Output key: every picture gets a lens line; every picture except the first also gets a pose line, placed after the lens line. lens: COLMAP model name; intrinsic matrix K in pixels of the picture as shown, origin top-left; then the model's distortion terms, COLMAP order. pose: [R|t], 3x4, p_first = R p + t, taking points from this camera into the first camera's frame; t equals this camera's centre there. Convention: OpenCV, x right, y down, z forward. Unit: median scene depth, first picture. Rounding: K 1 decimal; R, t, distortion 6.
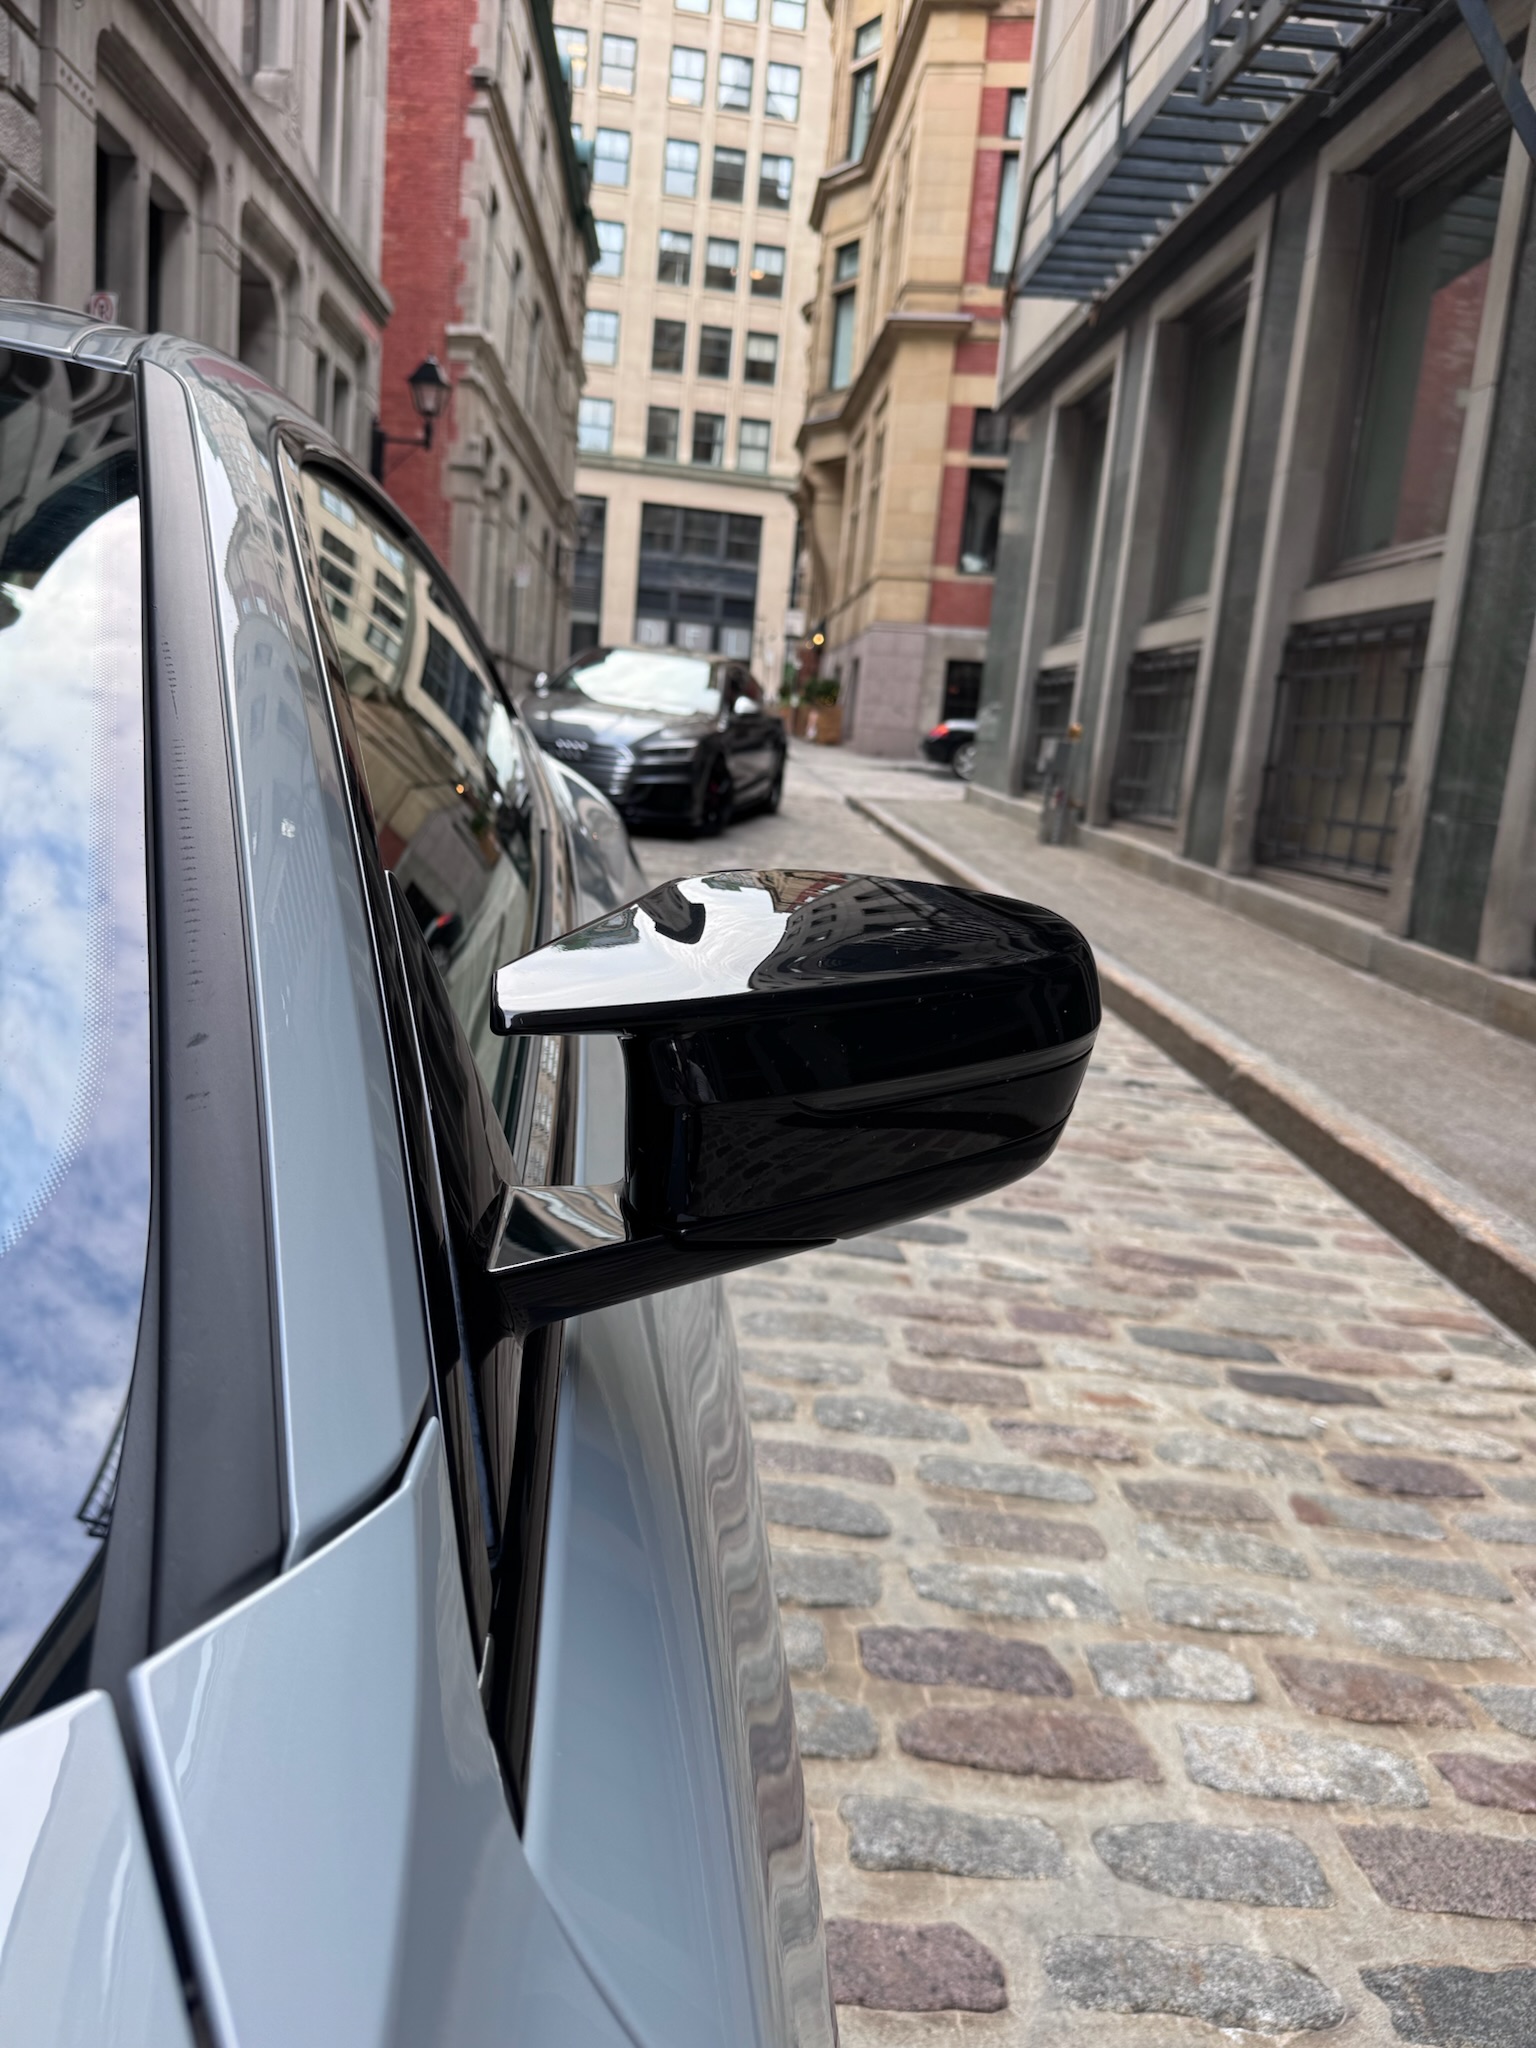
lens RADIAL K [[1412.6, 0, 770.9], [0, 1412.6, 1029.7], [0, 0, 1]] dist [0.002299, -0.007813]
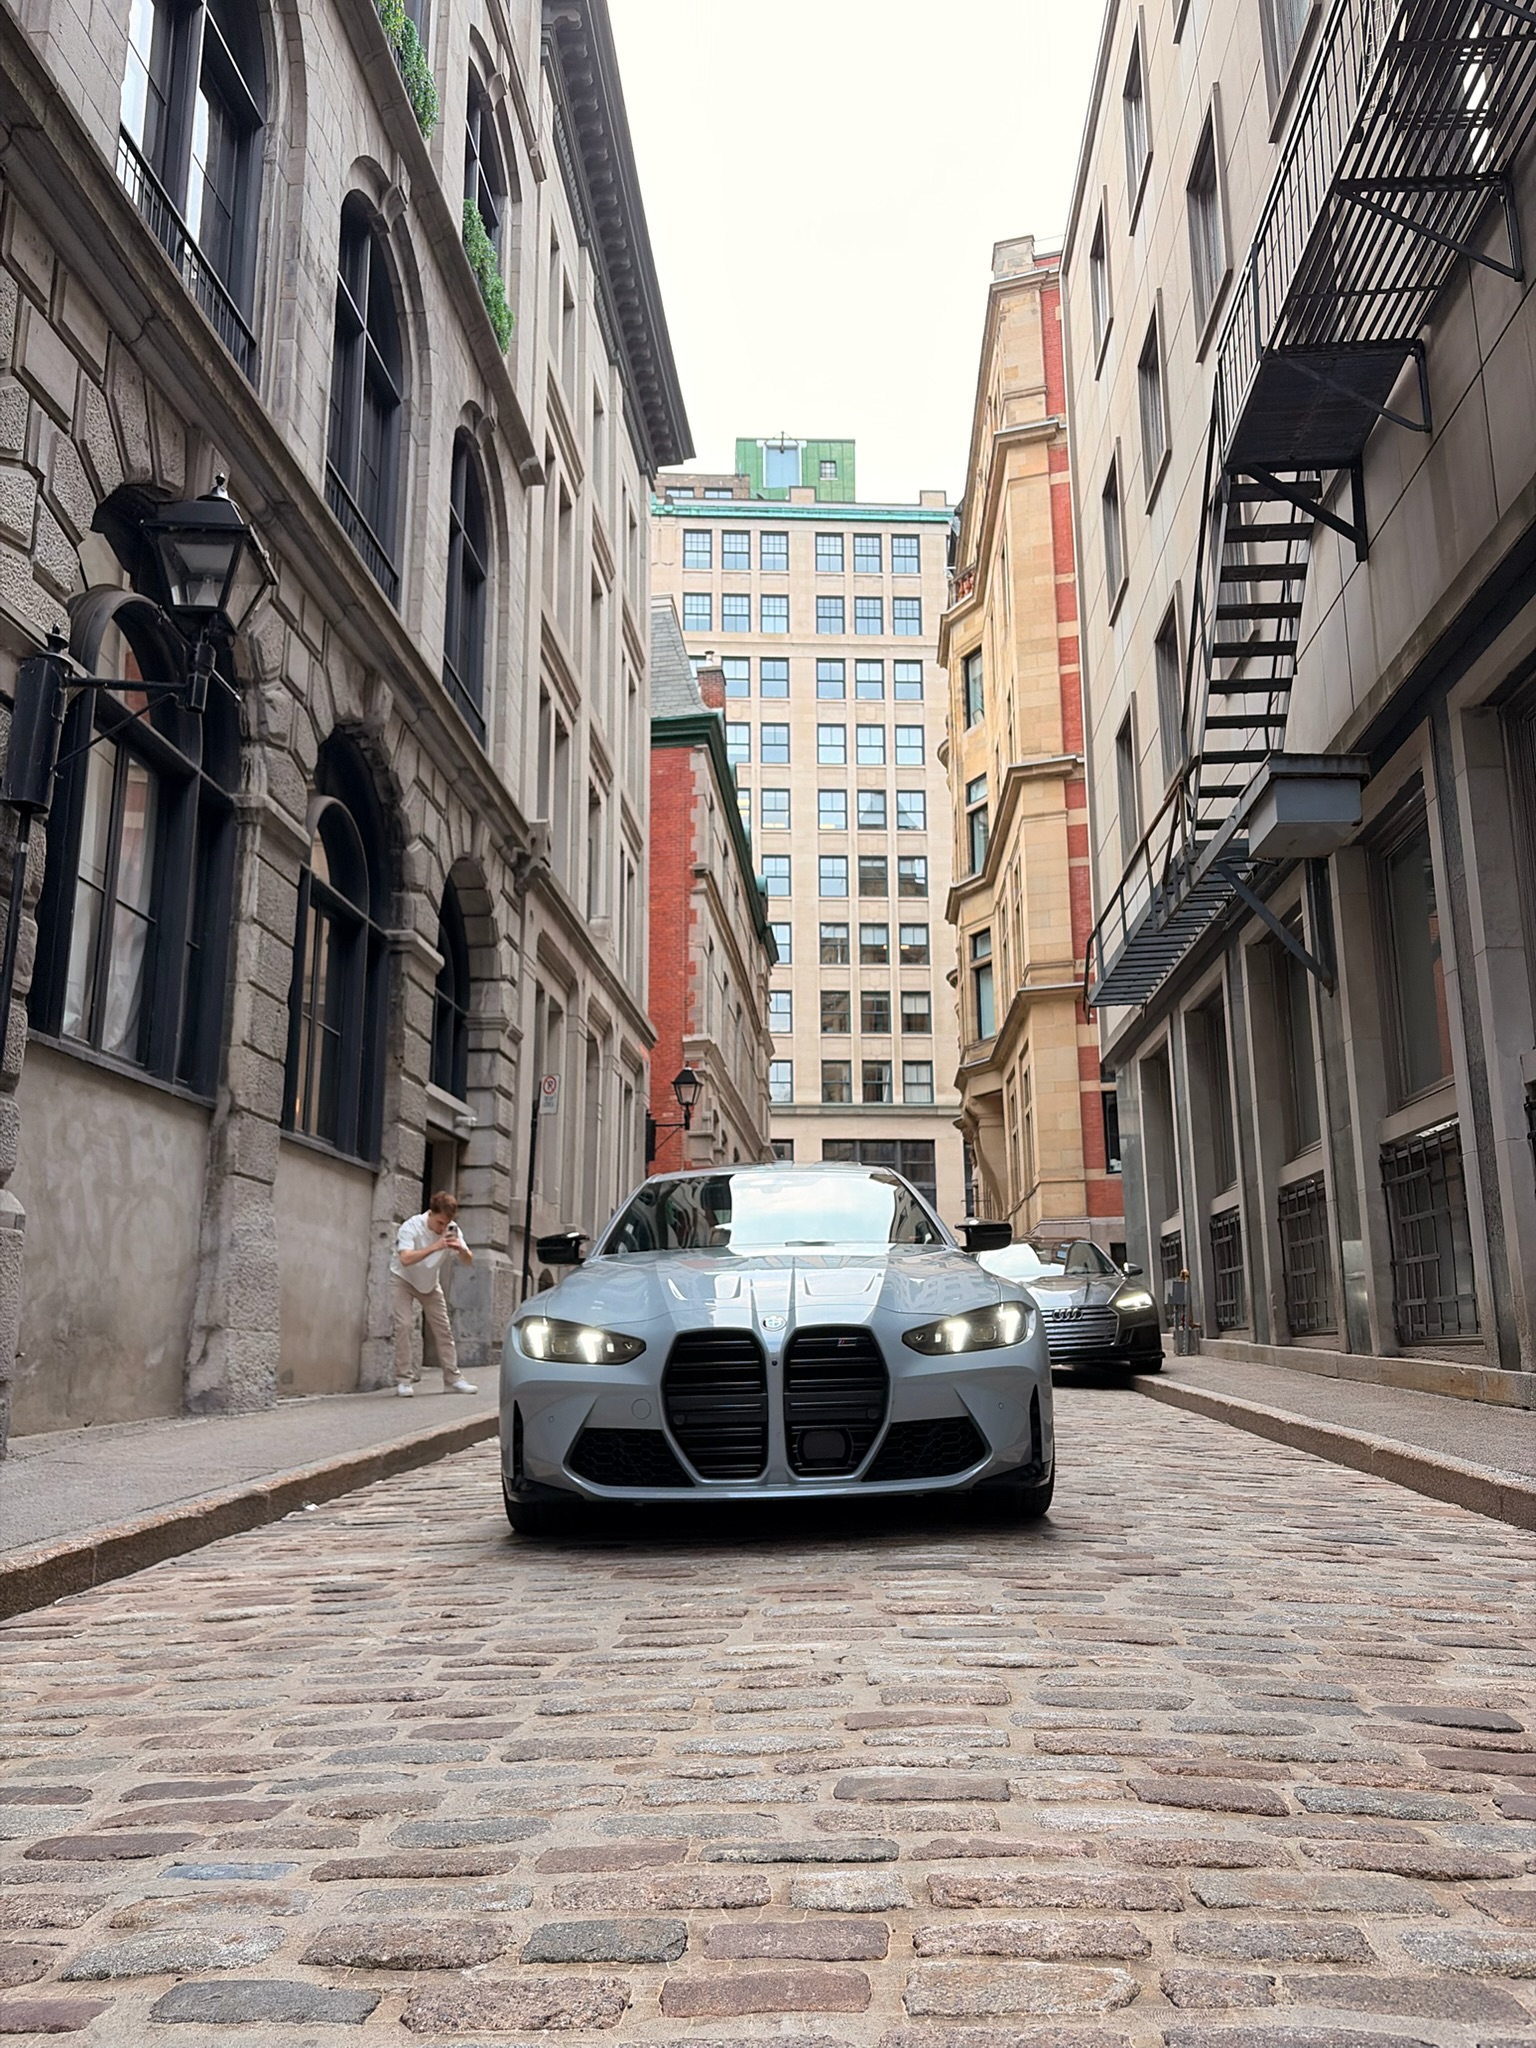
lens RADIAL K [[1547.5, 0, 765.2], [0, 1547.5, 1029.7], [0, 0, 1]] dist [0.016045, 0.000151]
pose [[0.988459, -0.113606, -0.100210, -0.006427], [0.062814, 0.909331, -0.411304, 0.077445], [0.137850, 0.400263, 0.905973, -0.244715]]
